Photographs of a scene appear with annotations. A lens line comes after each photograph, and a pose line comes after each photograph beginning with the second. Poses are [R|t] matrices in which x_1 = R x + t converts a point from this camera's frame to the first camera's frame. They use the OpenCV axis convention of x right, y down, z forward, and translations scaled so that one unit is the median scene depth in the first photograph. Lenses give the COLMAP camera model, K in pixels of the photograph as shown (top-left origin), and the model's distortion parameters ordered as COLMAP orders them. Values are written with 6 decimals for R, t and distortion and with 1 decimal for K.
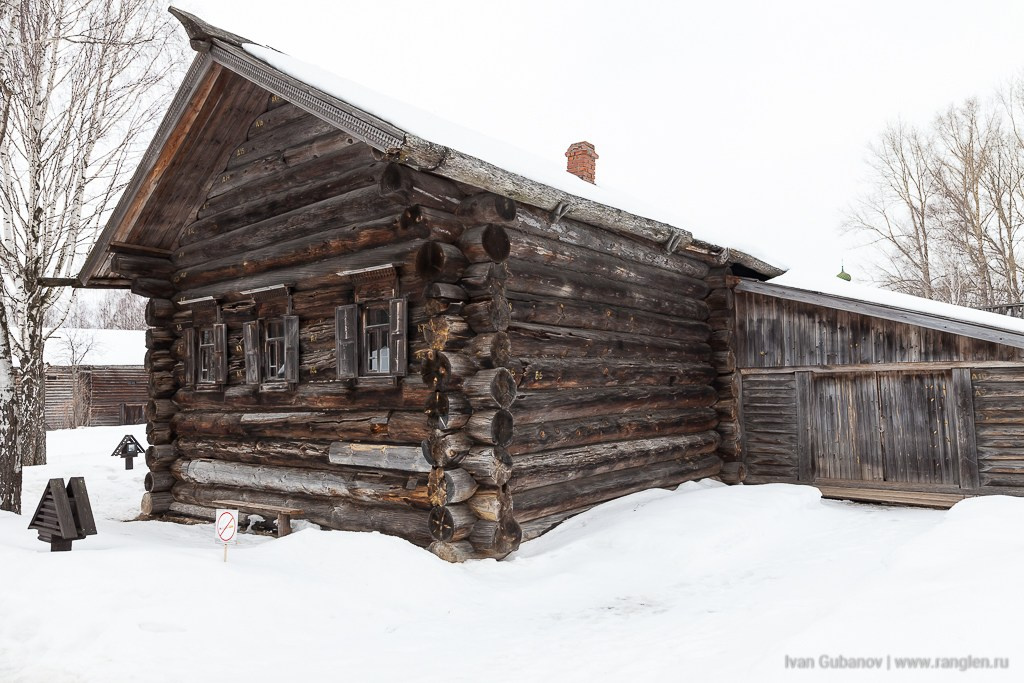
lens RADIAL K [[726.2, 0, 511.0], [0, 726.2, 341.6], [0, 0, 1]] dist [-0.005600, -0.001079]
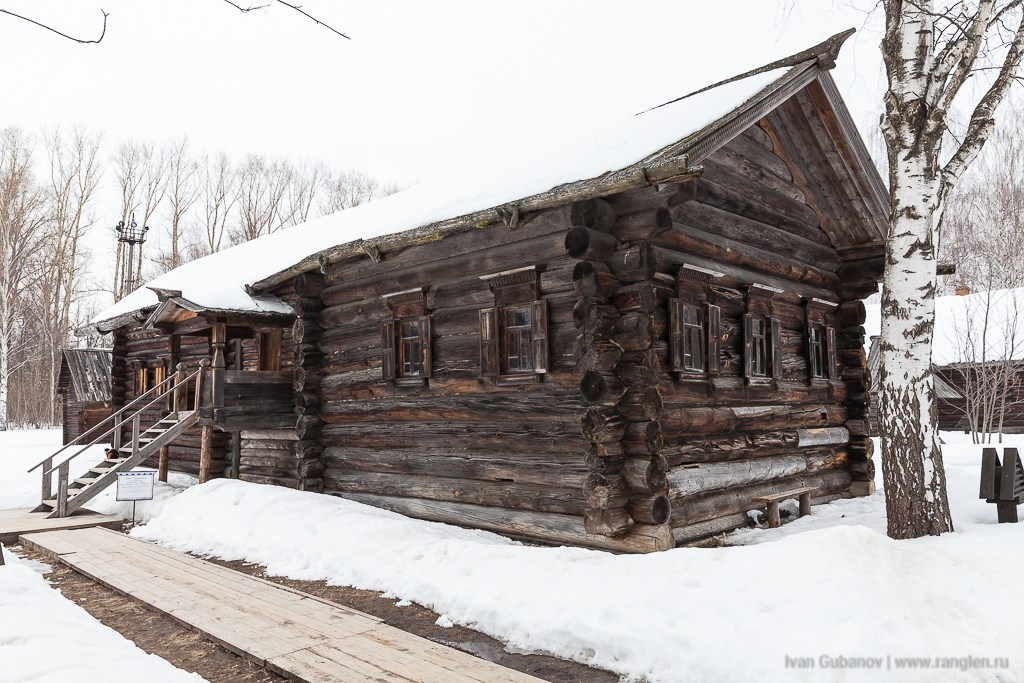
lens RADIAL K [[726.2, 0, 511.1], [0, 726.2, 339.6], [0, 0, 1]] dist [-0.005600, -0.001079]
pose [[0.092777, 0.115384, 0.988979, -1.368347], [-0.057698, 0.992217, -0.110349, 0.135614], [-0.994014, -0.046824, 0.098712, 1.227719]]
